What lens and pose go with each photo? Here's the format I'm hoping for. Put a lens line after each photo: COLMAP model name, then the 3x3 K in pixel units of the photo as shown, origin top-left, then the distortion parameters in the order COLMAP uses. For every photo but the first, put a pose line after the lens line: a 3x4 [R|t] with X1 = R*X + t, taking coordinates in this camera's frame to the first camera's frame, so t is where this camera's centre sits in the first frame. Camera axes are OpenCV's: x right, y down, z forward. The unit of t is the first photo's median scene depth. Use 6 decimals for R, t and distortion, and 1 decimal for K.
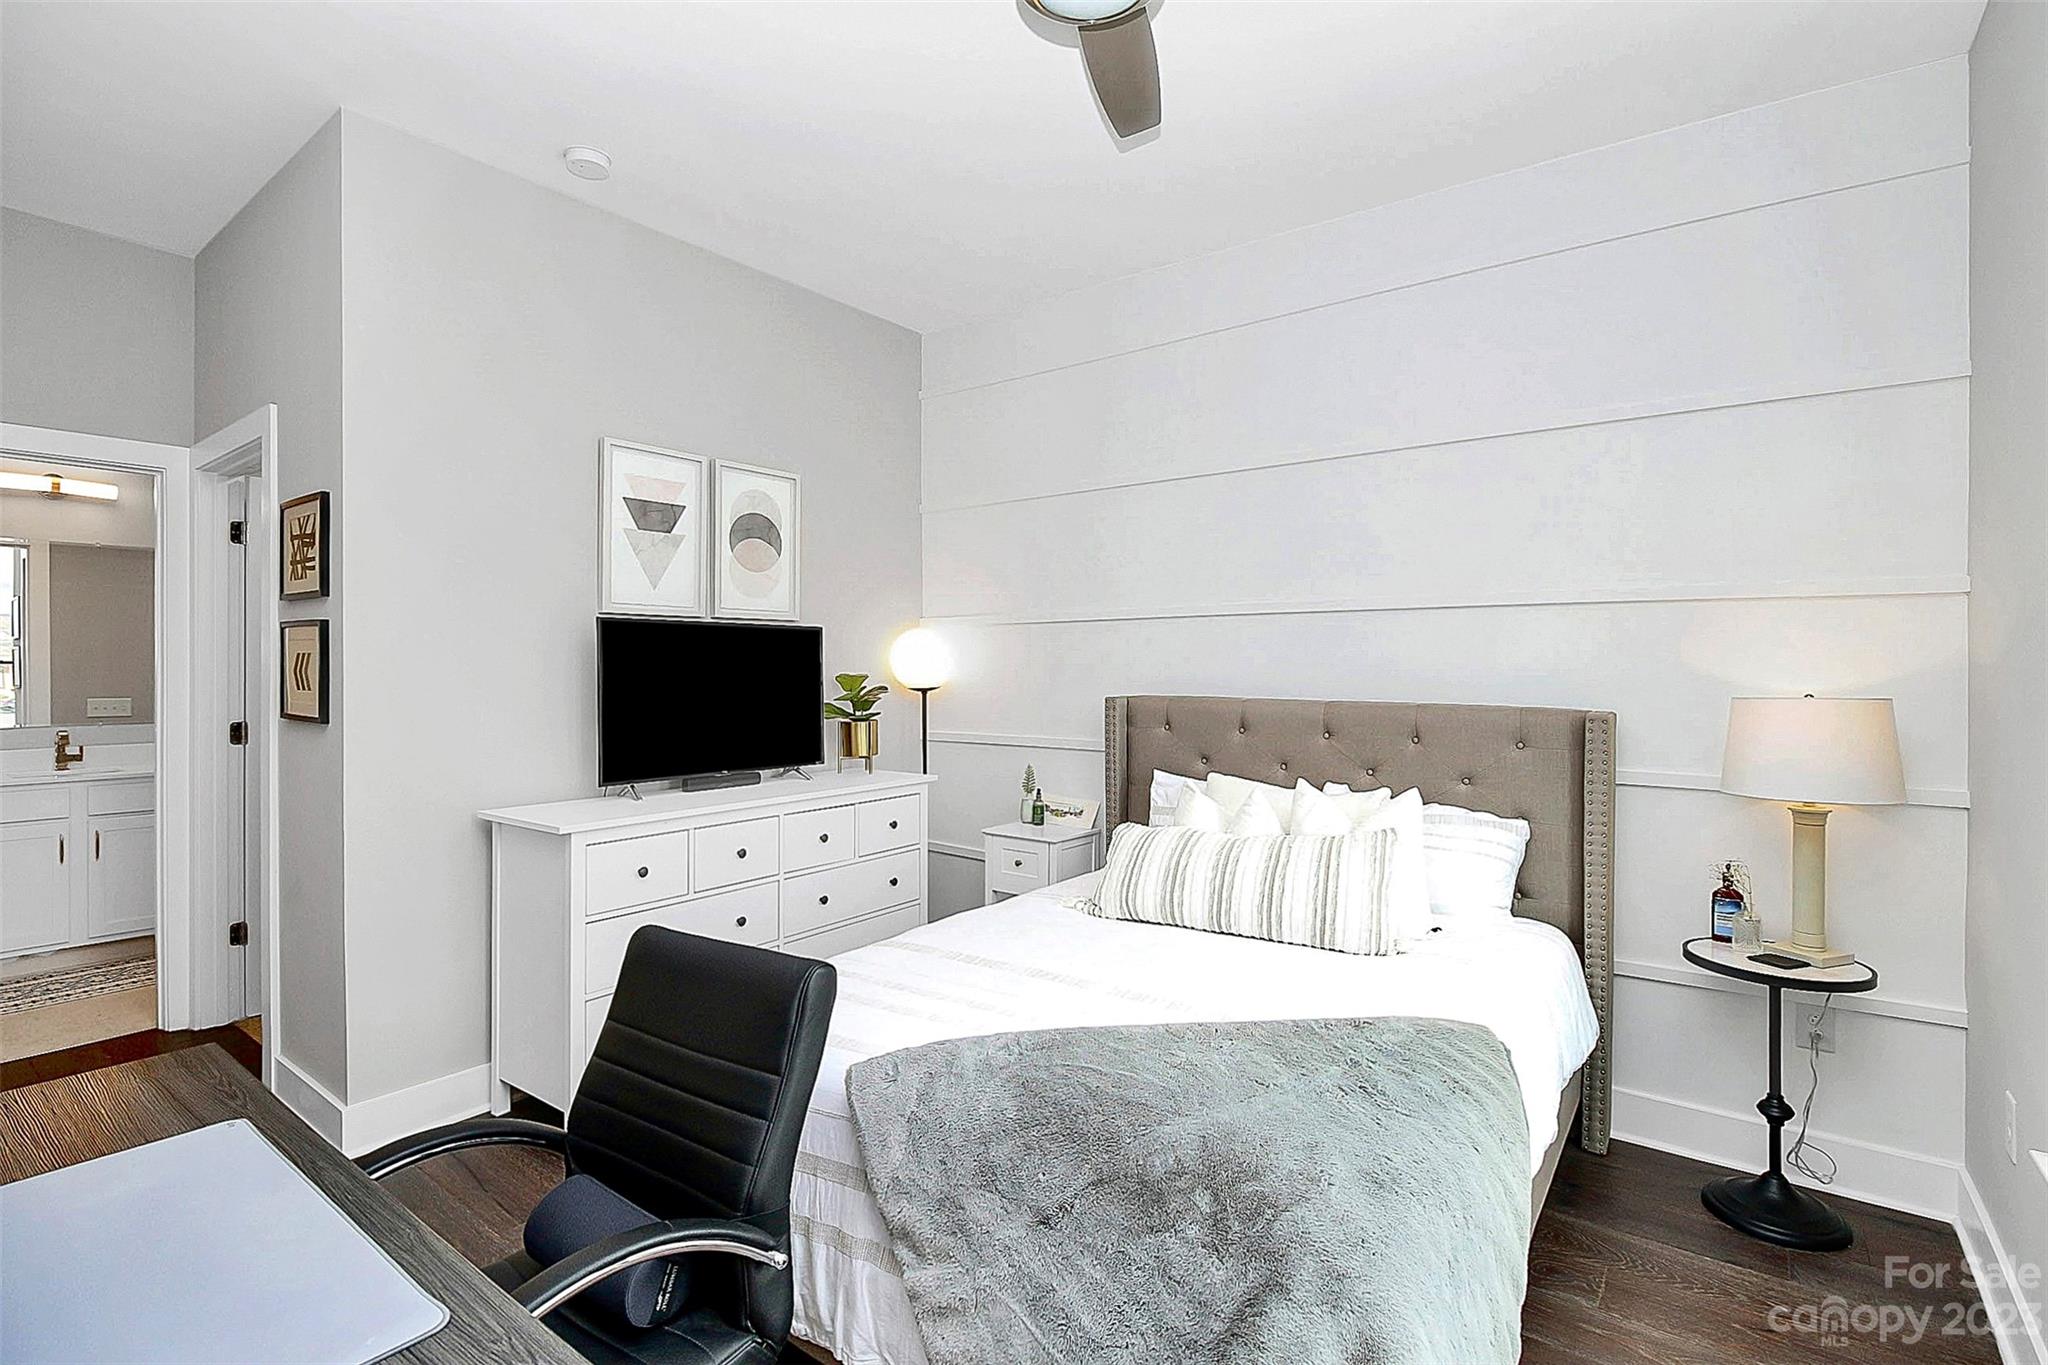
lens RADIAL K [[955.8, 0, 1015.7], [0, 955.8, 676.1], [0, 0, 1]] dist [0.000125, -0.014249]
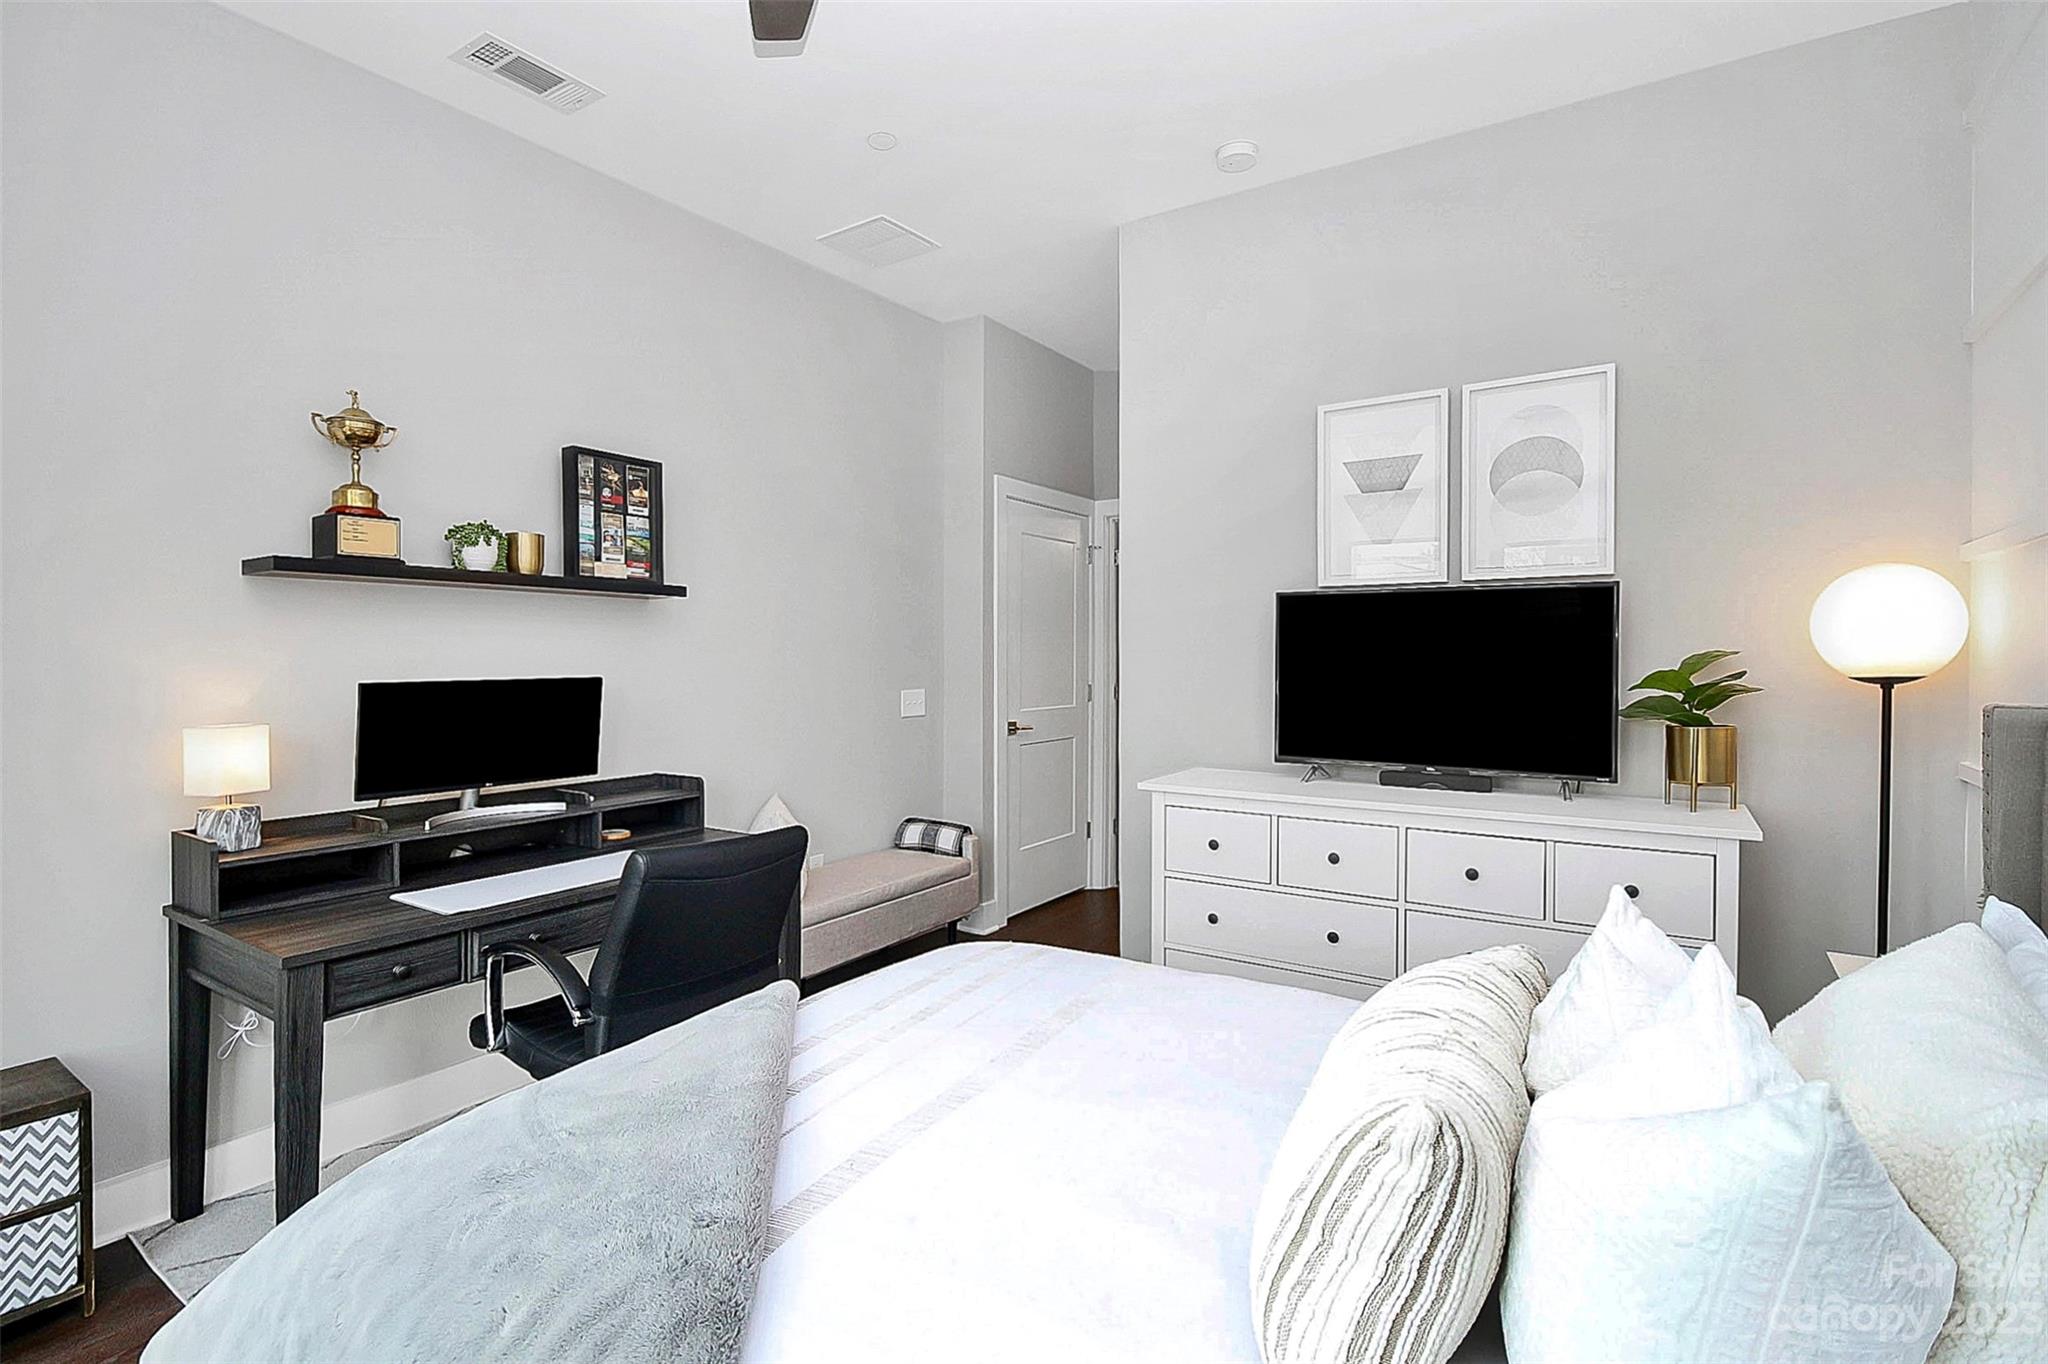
lens RADIAL K [[956.7, 0, 1029.4], [0, 956.7, 649.7], [0, 0, 1]] dist [0.004216, -0.014746]
pose [[0.060975, 0.014976, -0.998027, 0.480834], [0.000946, 0.999886, 0.015062, -0.014216], [0.998139, -0.001862, 0.060954, 0.575720]]
